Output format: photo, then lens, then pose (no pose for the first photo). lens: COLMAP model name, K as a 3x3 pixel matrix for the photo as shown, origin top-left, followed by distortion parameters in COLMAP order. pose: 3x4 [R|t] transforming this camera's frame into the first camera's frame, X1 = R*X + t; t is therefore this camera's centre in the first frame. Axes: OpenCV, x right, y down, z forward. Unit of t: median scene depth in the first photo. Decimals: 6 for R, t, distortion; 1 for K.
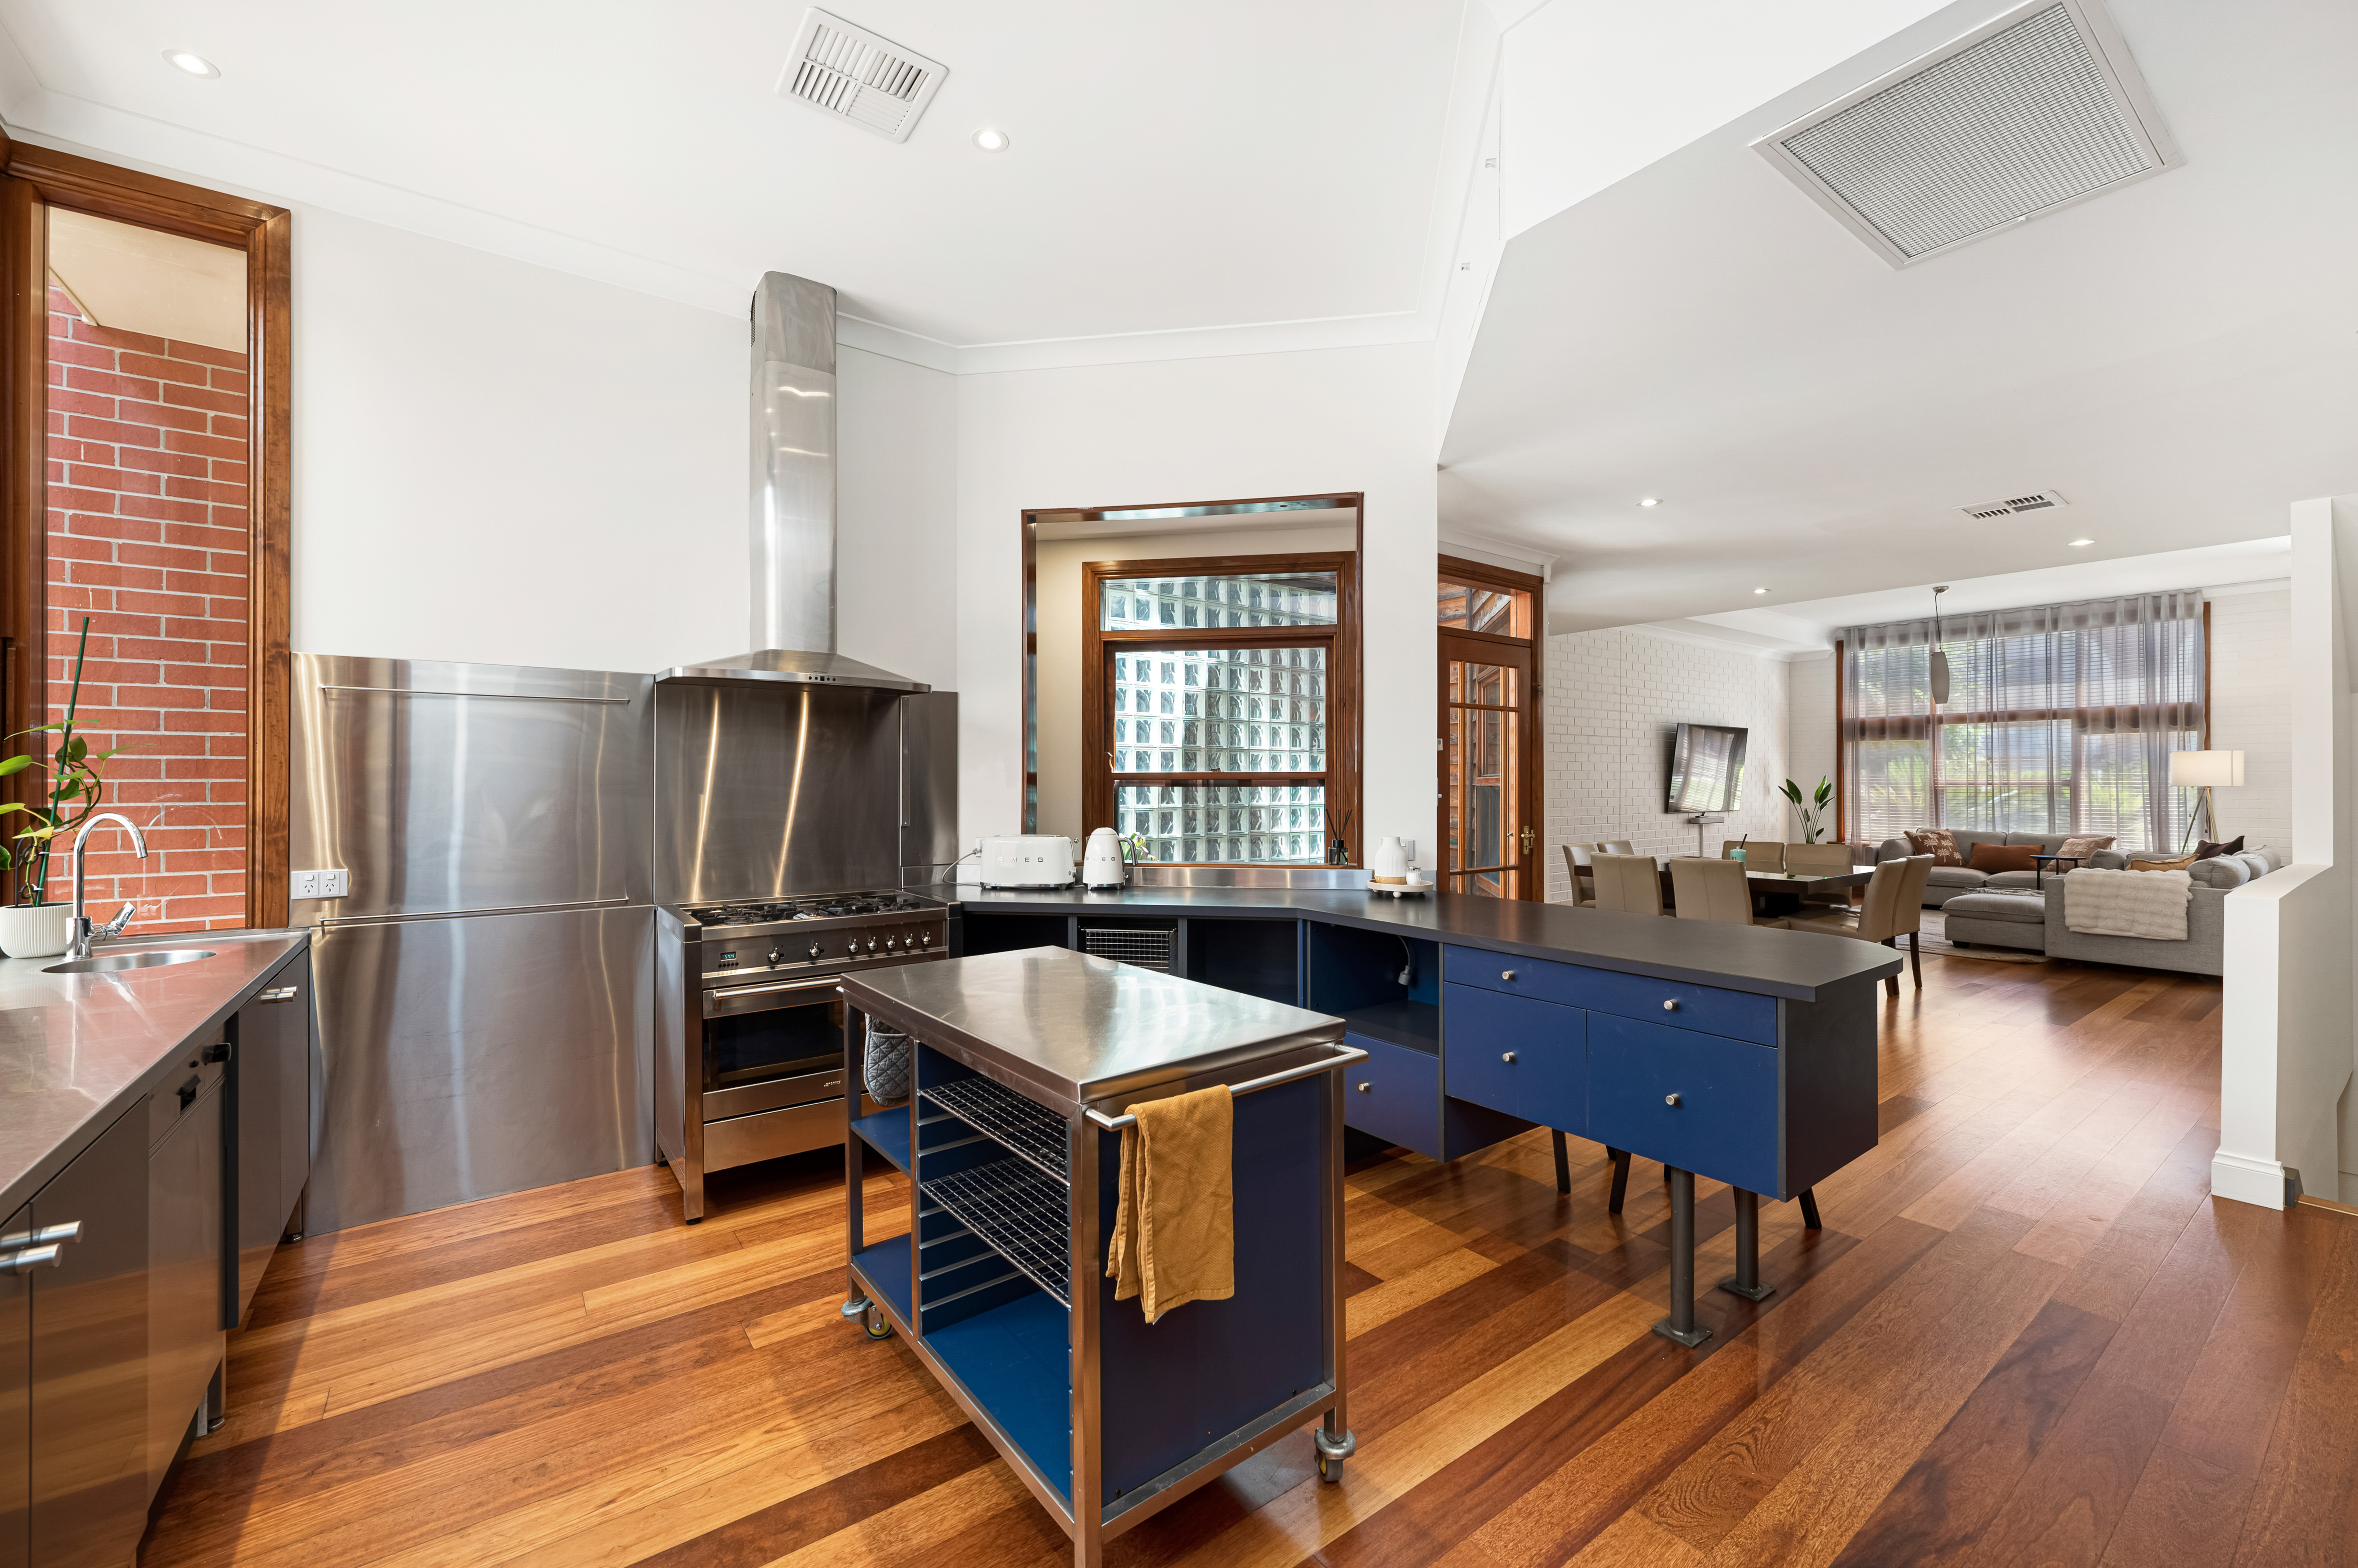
lens RADIAL K [[951.8, 0, 1171.8], [0, 951.8, 785.8], [0, 0, 1]] dist [0.003726, -0.000777]
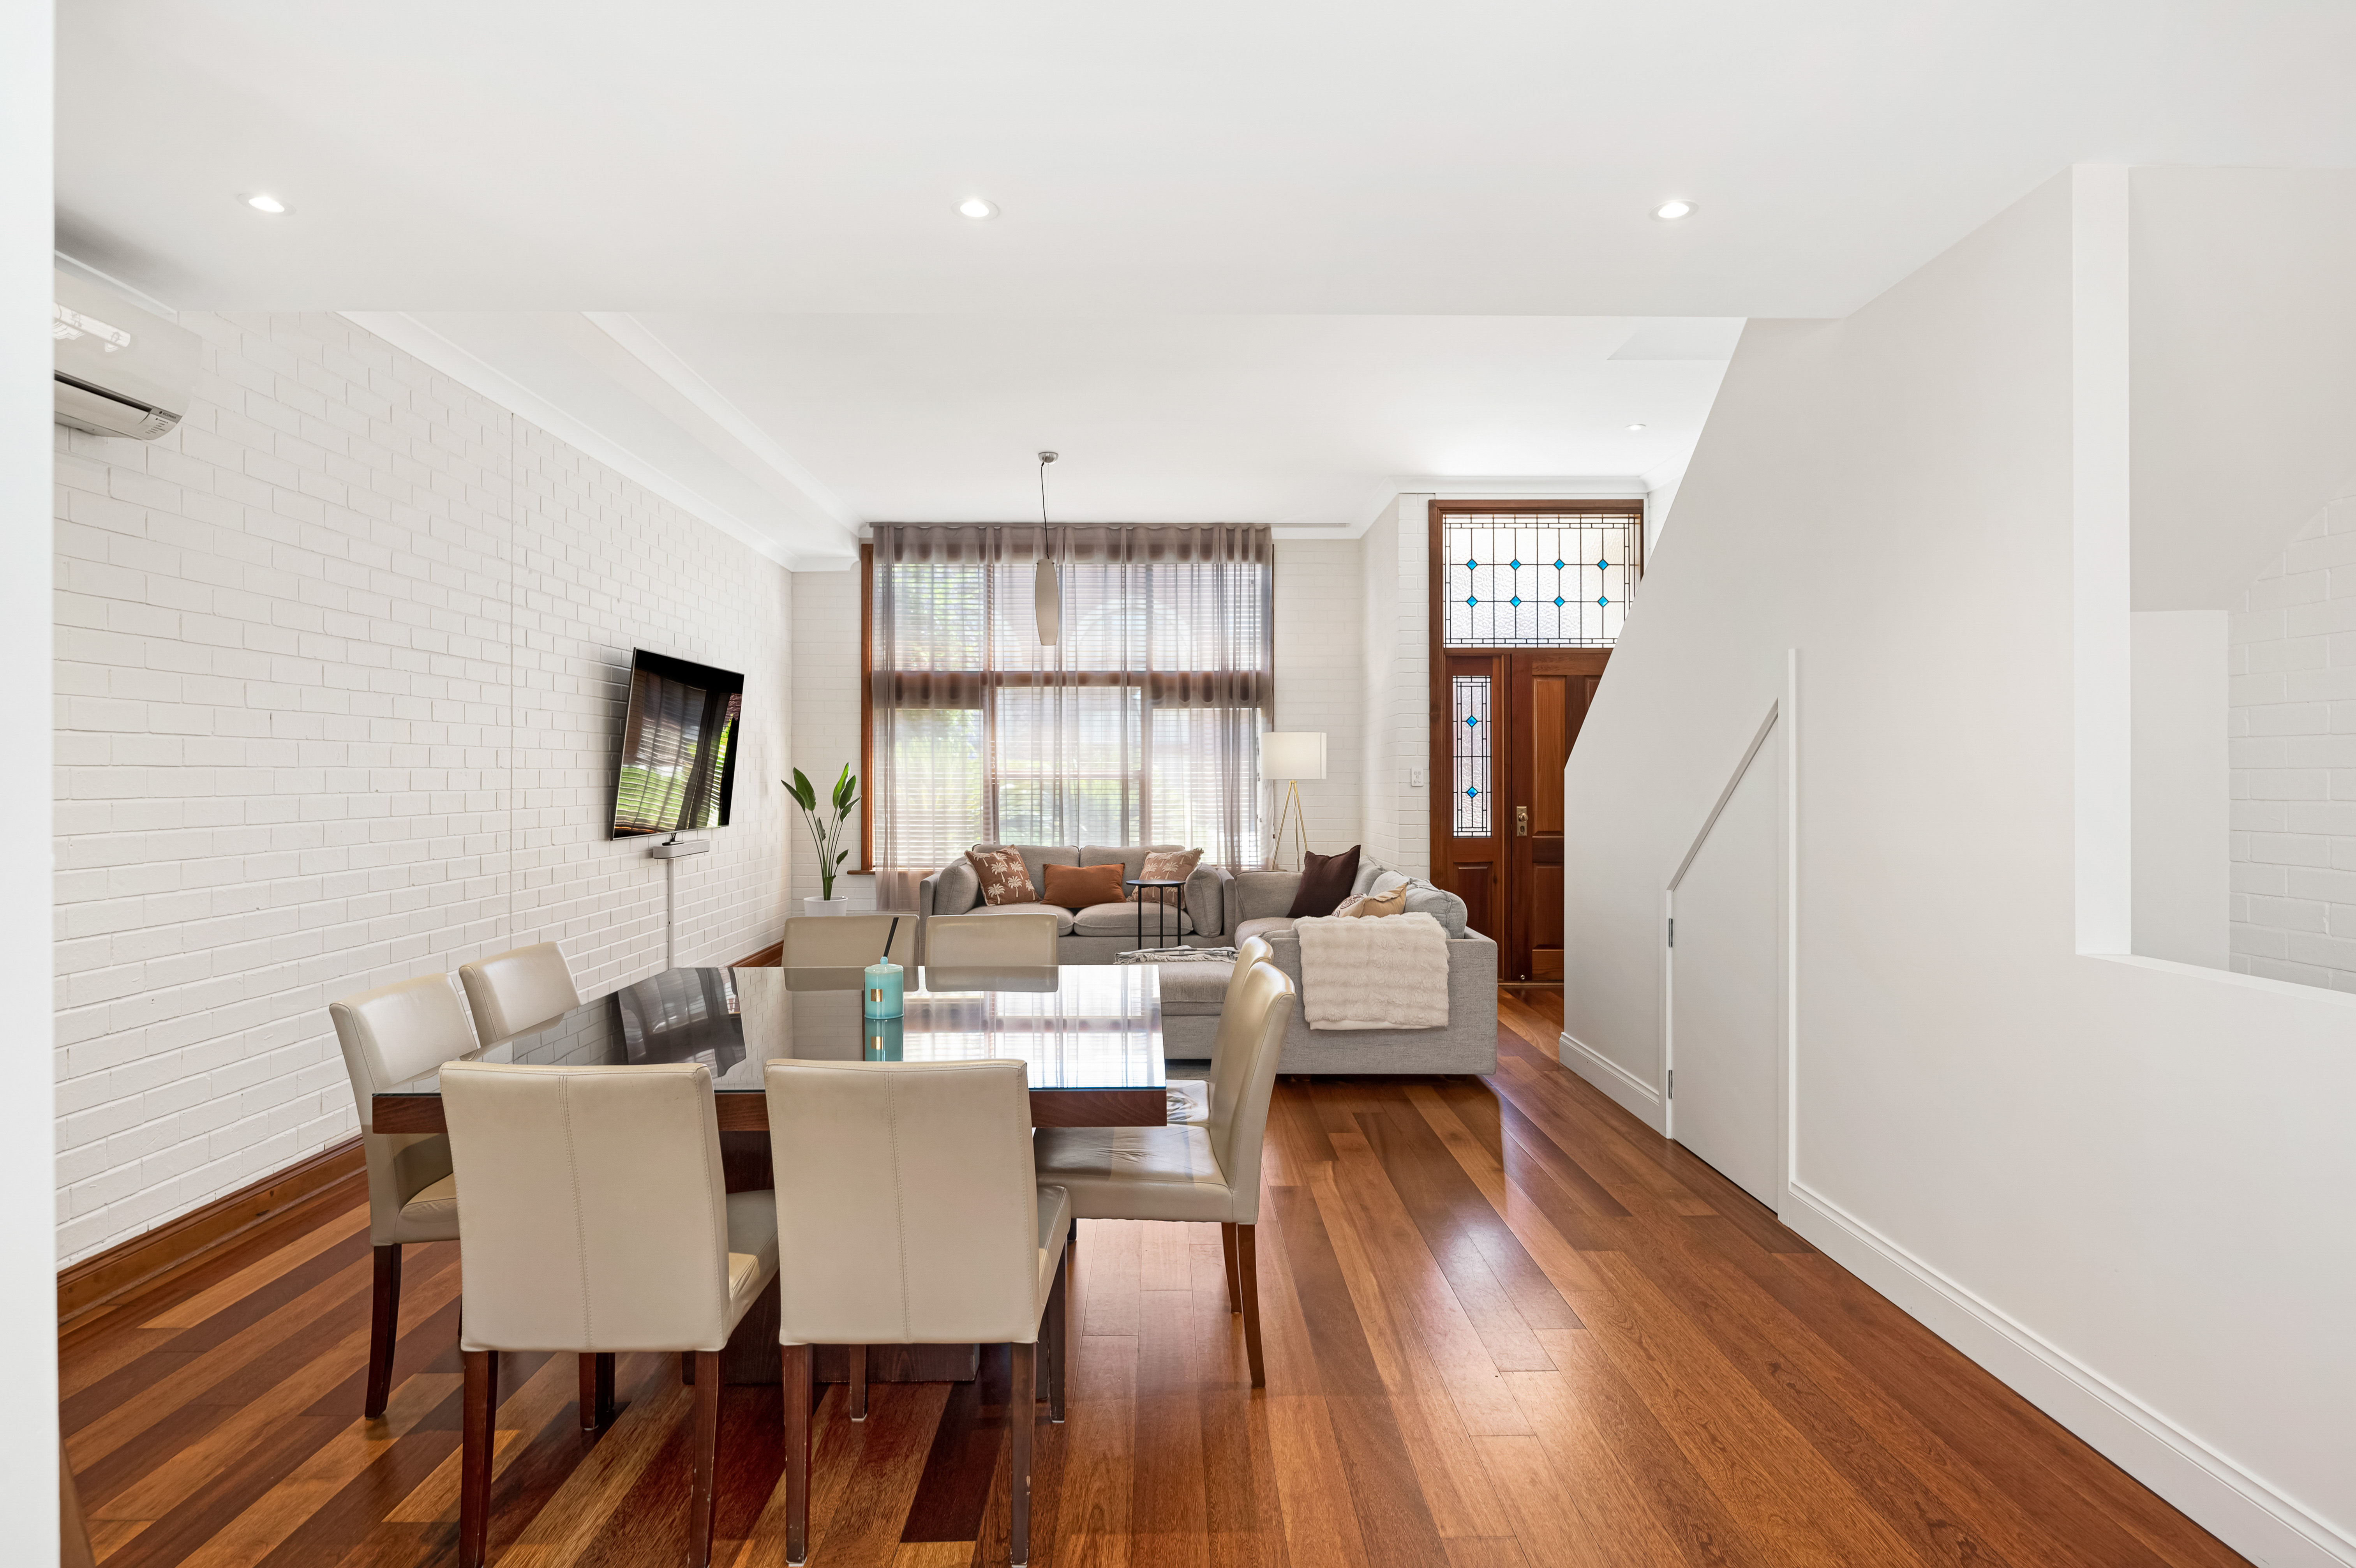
lens RADIAL K [[1255.2, 0, 1200.9], [0, 1255.2, 771.4], [0, 0, 1]] dist [-0.006804, -0.000101]
pose [[0.569934, 0.002832, 0.821686, 0.175960], [0.001296, 0.999990, -0.004345, -0.001548], [-0.821690, 0.003541, 0.569924, 0.403041]]
